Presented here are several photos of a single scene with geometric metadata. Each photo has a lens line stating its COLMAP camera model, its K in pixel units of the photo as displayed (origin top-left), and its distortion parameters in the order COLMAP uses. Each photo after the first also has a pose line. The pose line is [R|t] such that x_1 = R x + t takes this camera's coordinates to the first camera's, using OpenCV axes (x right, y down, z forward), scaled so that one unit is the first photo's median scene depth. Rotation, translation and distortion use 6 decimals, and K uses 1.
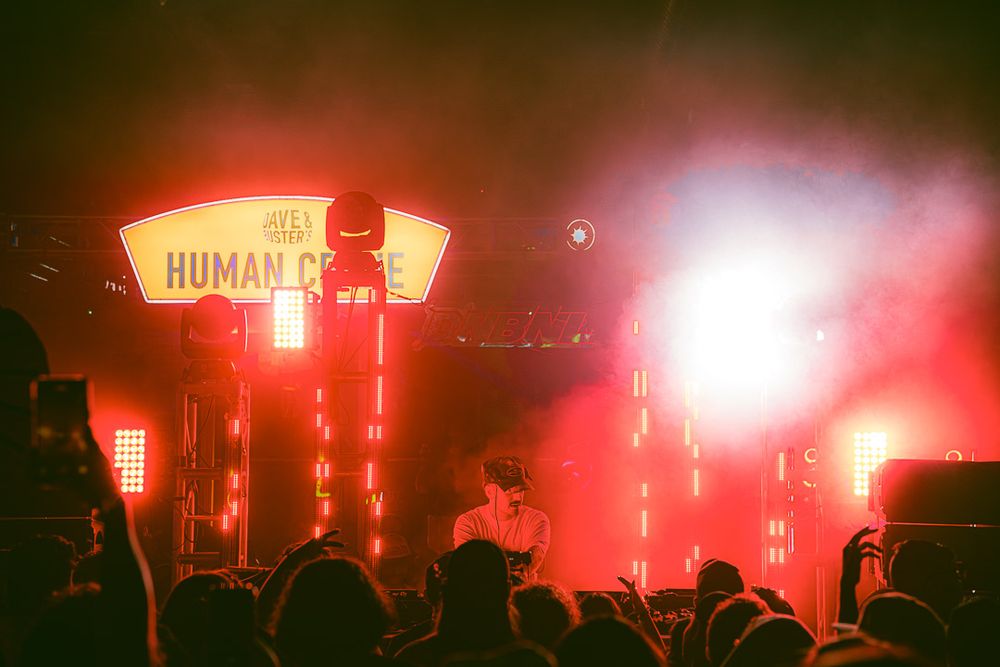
lens RADIAL K [[2483.3, 0, 501.3], [0, 2483.3, 324.9], [0, 0, 1]] dist [0.857788, 0.000000]
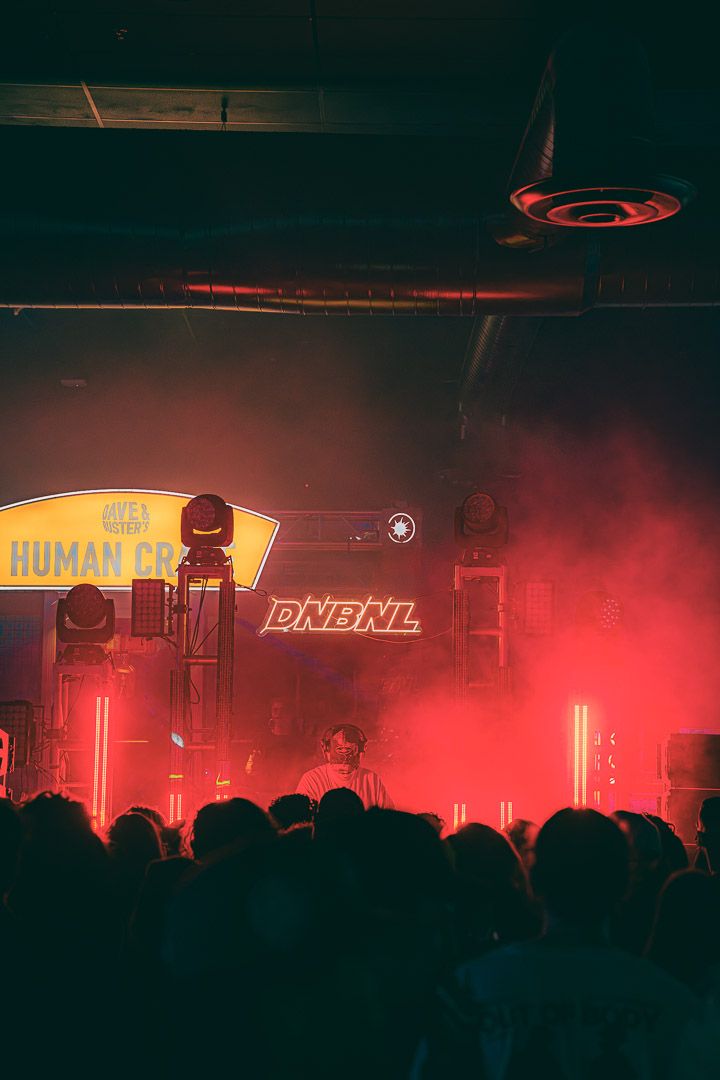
lens RADIAL K [[2681.9, 0, 358.9], [0, 2681.9, 542.5], [0, 0, 1]] dist [0.857788, 0.000000]
pose [[0.999664, 0.009139, 0.024271, -0.019429], [-0.008576, 0.999694, -0.023211, -0.004198], [-0.024475, 0.022995, 0.999436, -0.204899]]
